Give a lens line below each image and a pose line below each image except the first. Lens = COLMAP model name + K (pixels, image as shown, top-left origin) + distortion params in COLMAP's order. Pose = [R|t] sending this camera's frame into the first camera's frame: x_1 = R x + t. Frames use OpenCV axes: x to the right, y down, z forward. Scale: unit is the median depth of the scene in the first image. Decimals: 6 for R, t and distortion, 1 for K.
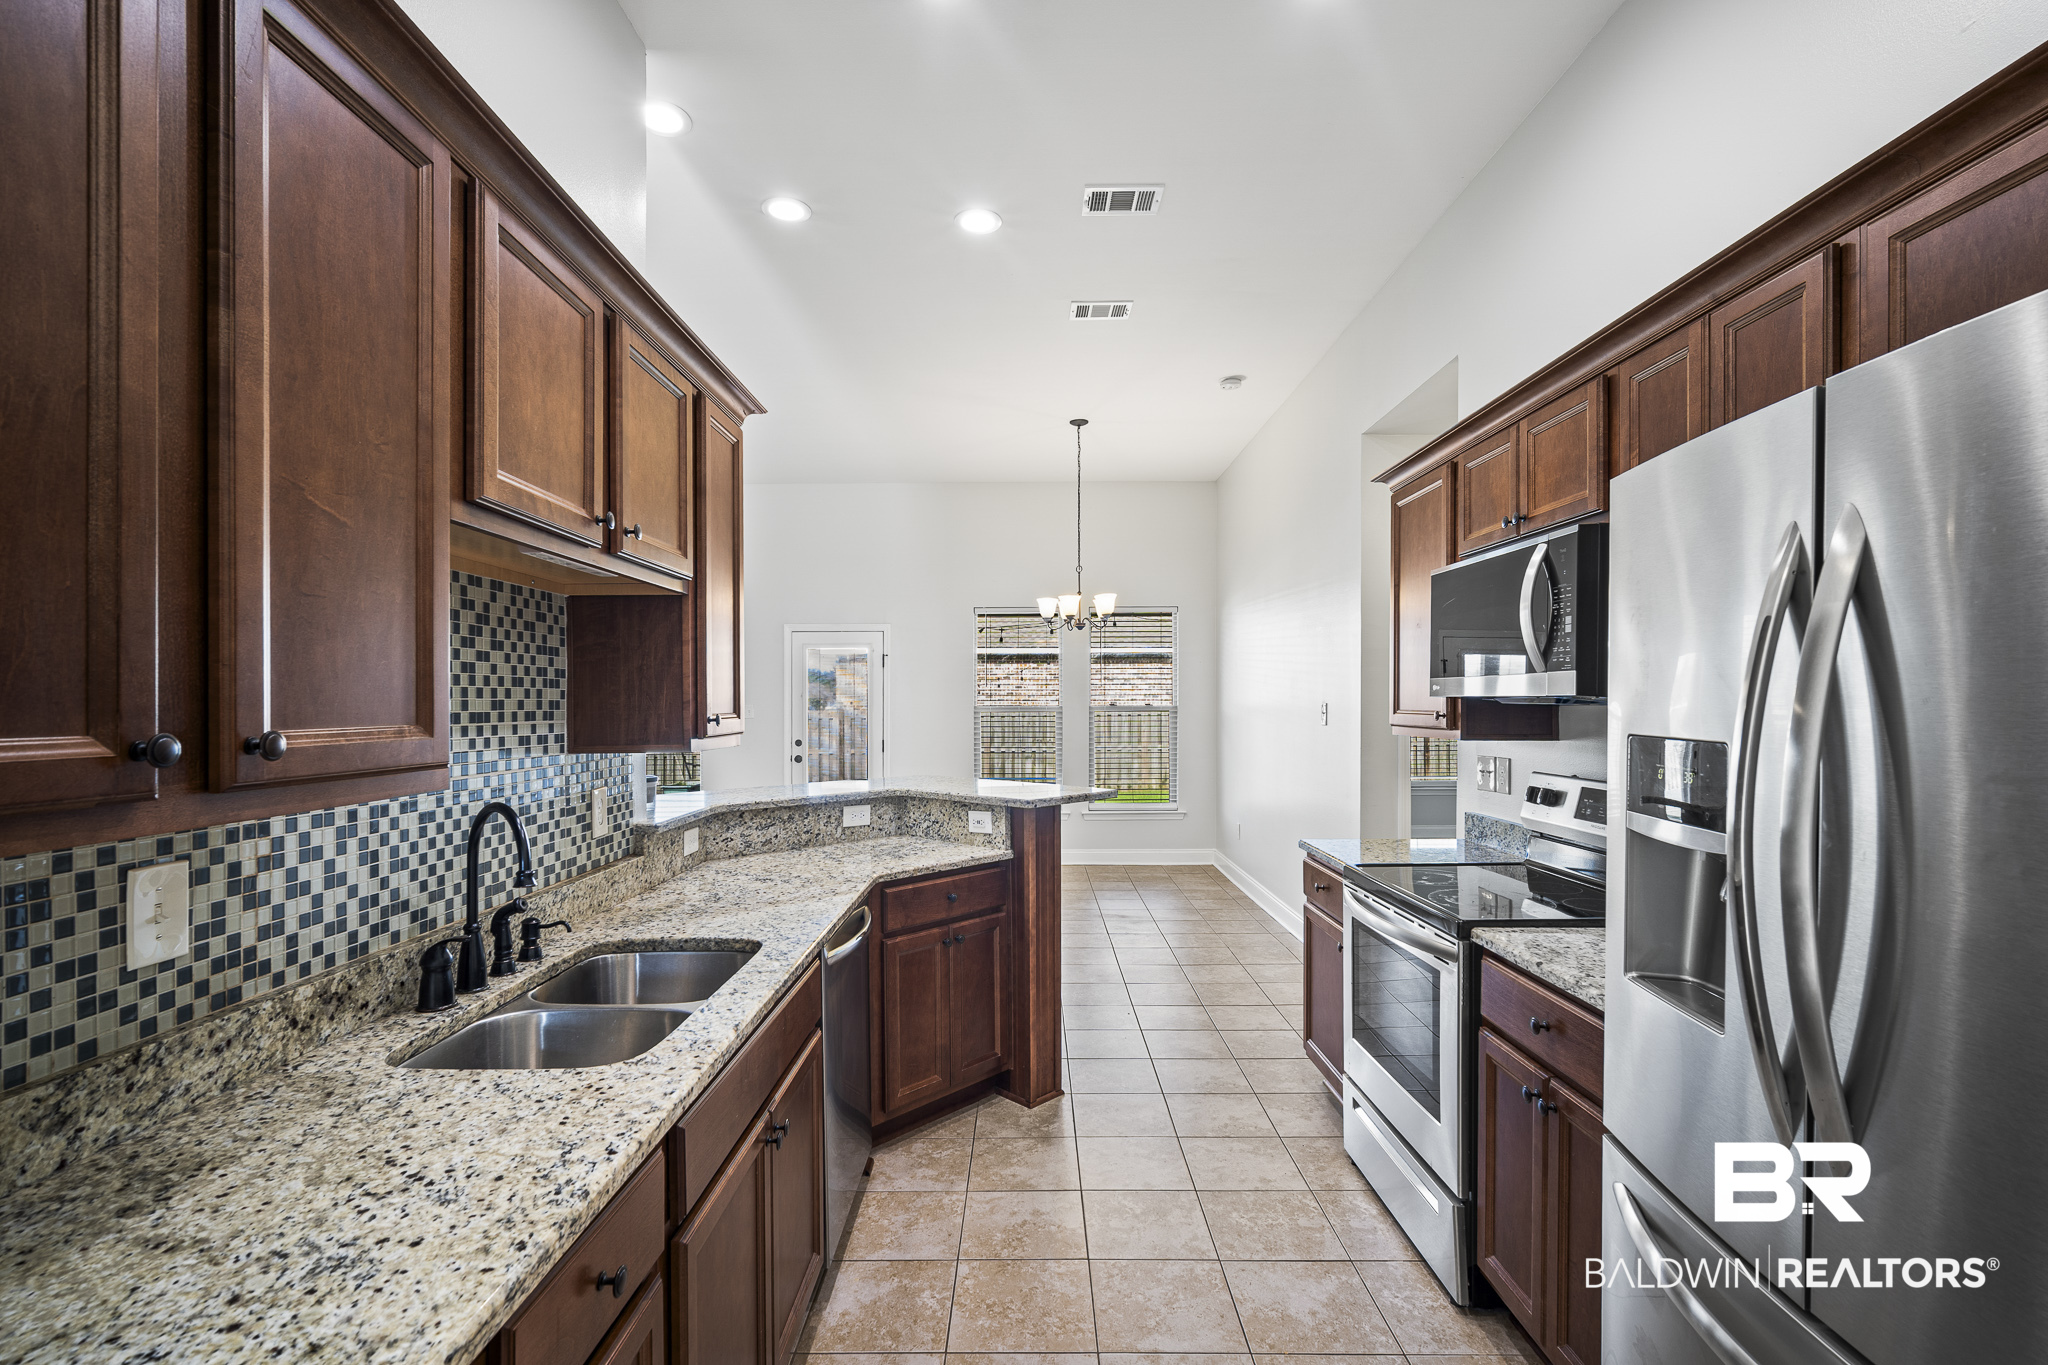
lens RADIAL K [[918.3, 0, 1019.5], [0, 918.3, 700.7], [0, 0, 1]] dist [-0.015835, 0.005654]
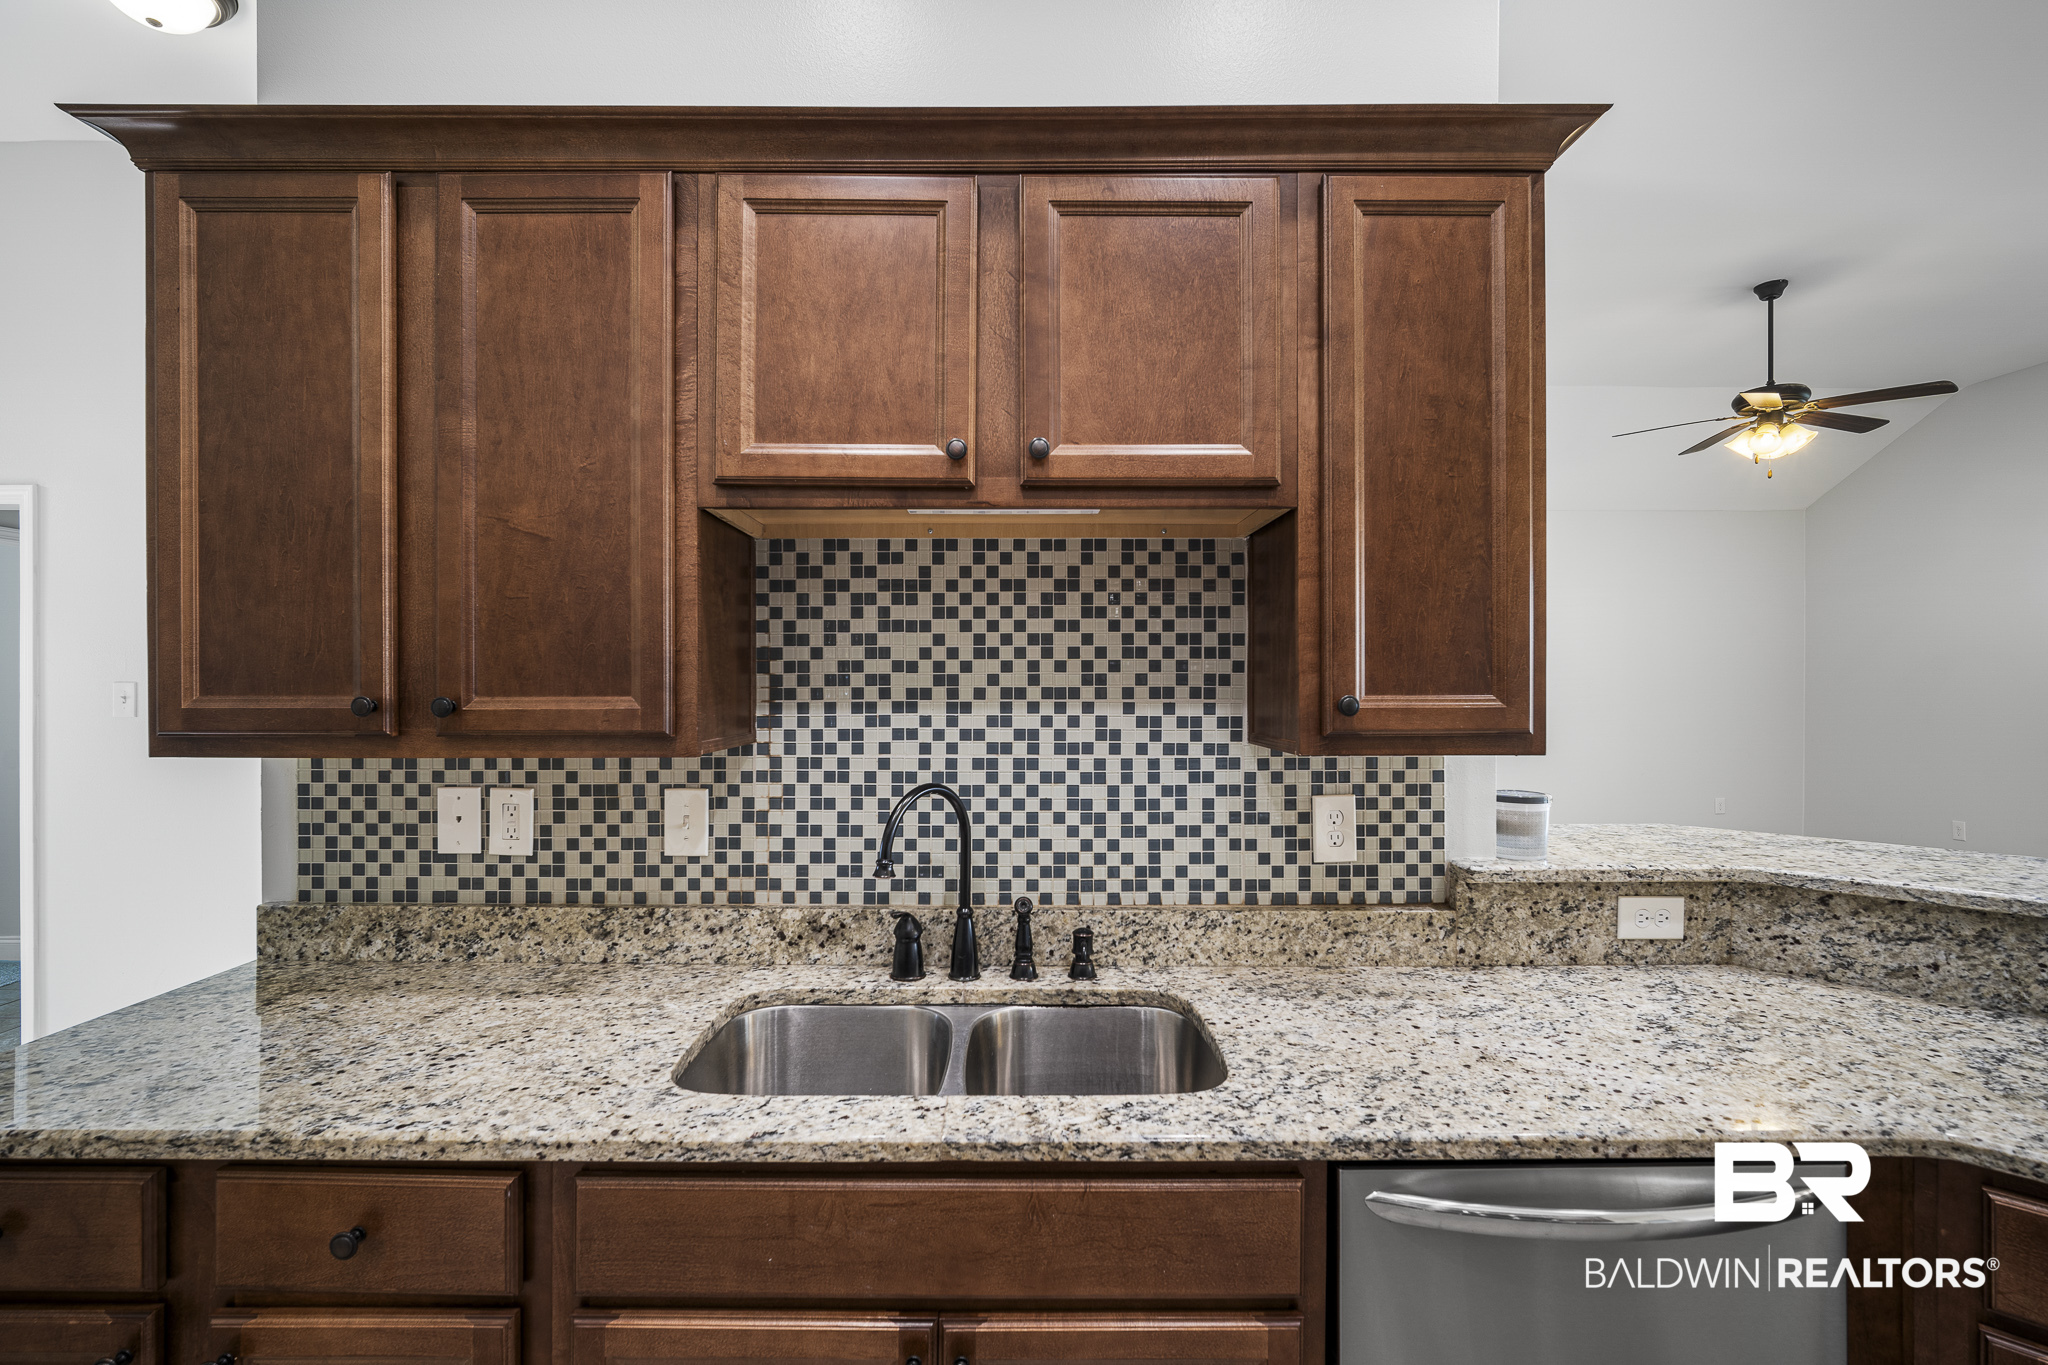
lens RADIAL K [[896.7, 0, 1024.0], [0, 896.7, 682.5], [0, 0, 1]] dist [-0.014695, 0.005252]
pose [[0.017061, 0.007700, -0.999825, 0.384757], [0.002482, 0.999967, 0.007743, 0.000966], [0.999851, -0.002614, 0.017042, 1.191336]]
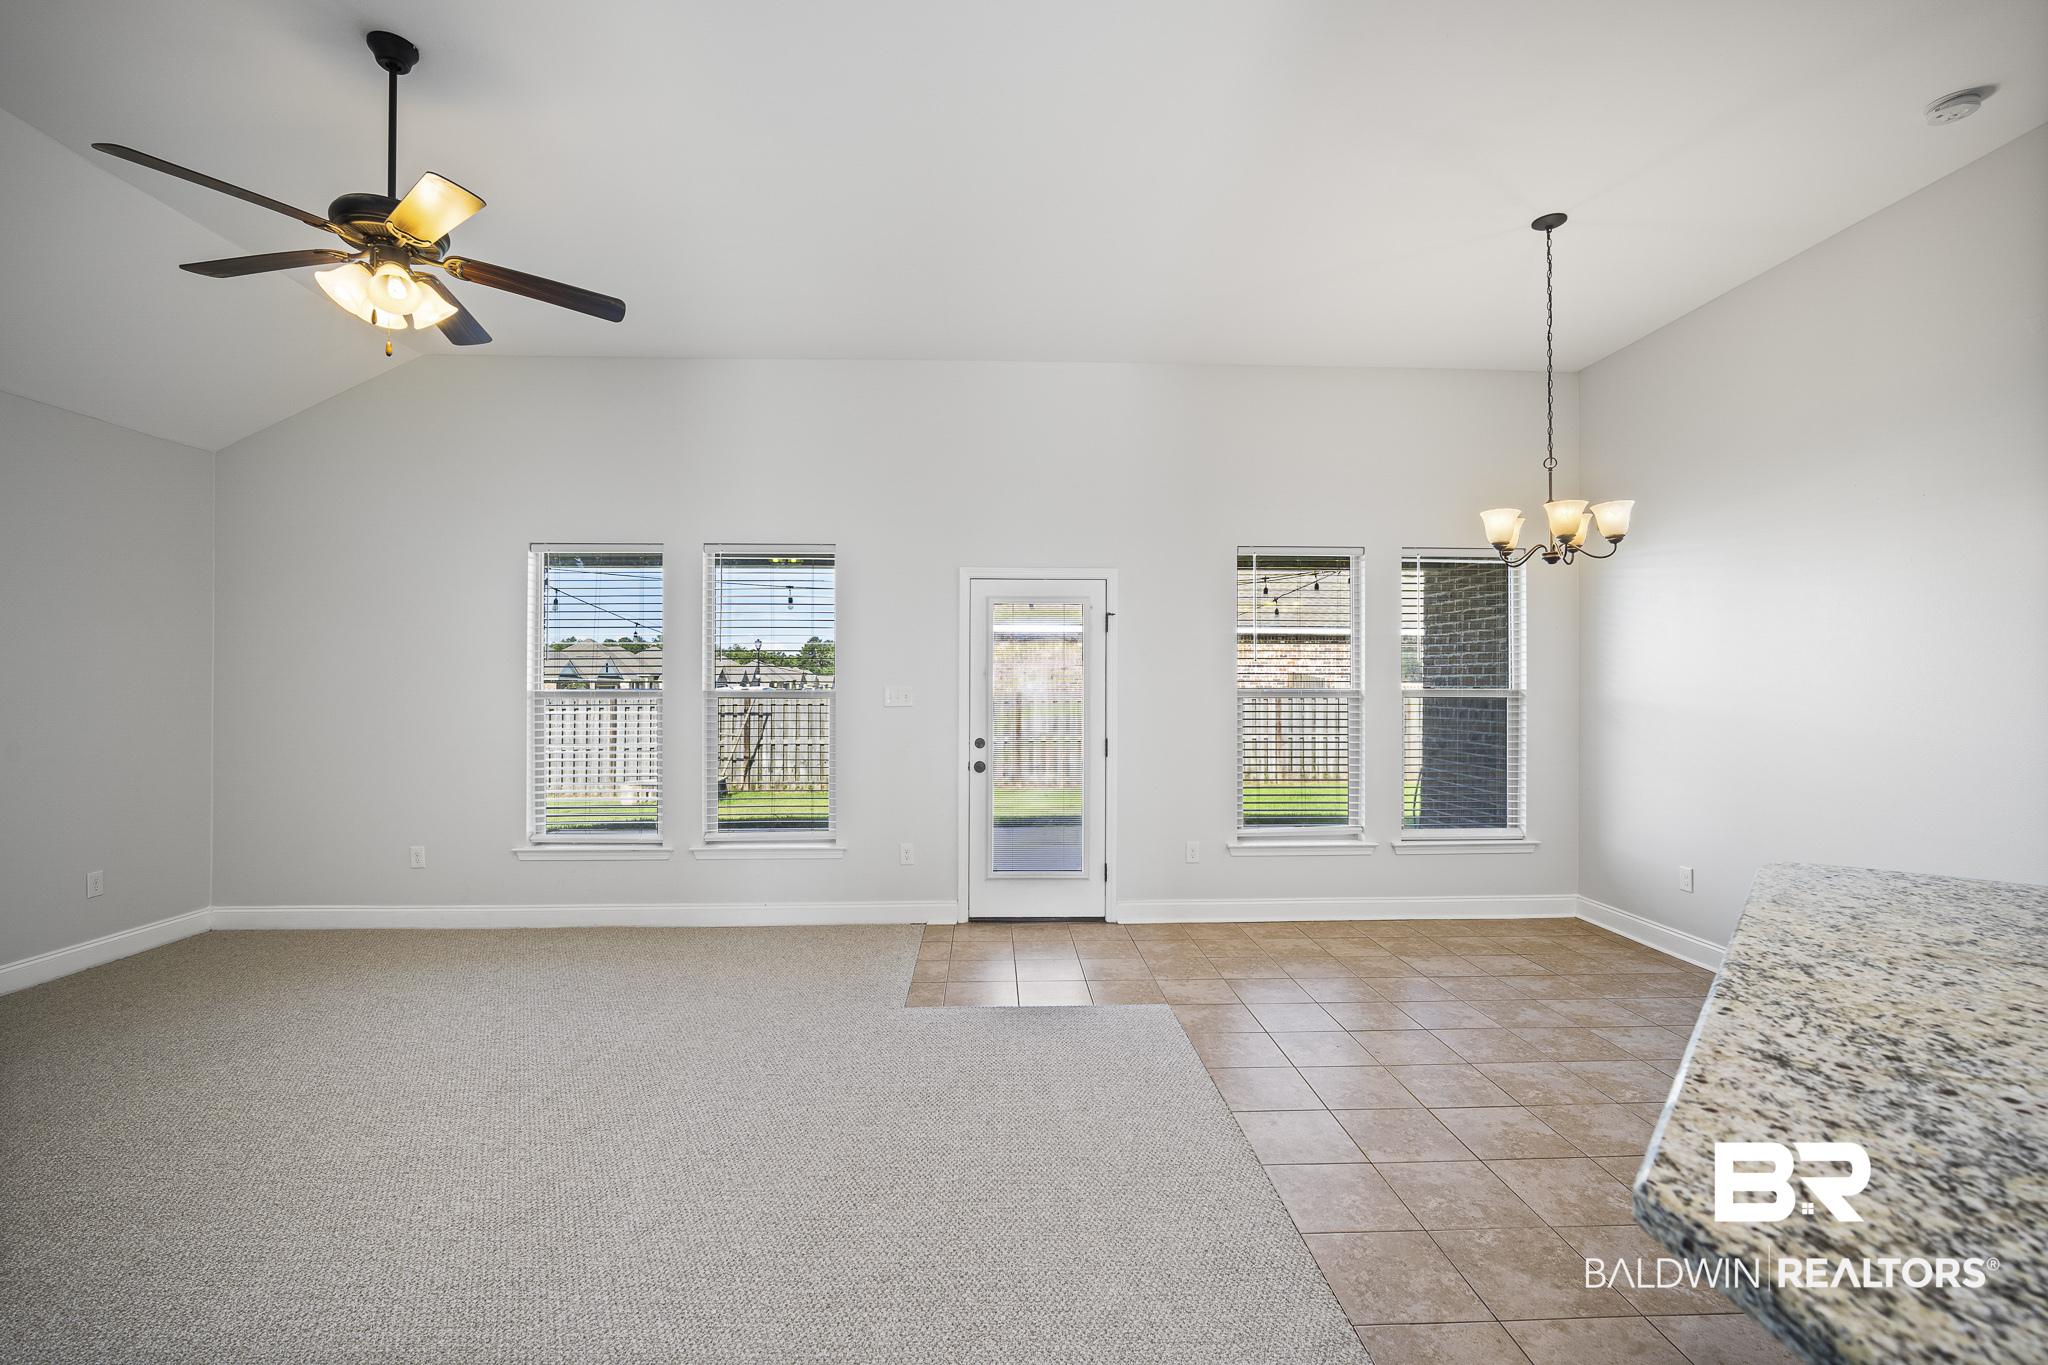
lens RADIAL K [[896.7, 0, 1024.0], [0, 896.7, 682.5], [0, 0, 1]] dist [-0.014695, 0.005252]
pose [[0.998764, 0.006034, 0.049328, -1.317077], [-0.005773, 0.999969, -0.005436, 0.025782], [-0.049359, 0.005144, 0.998768, 1.839404]]
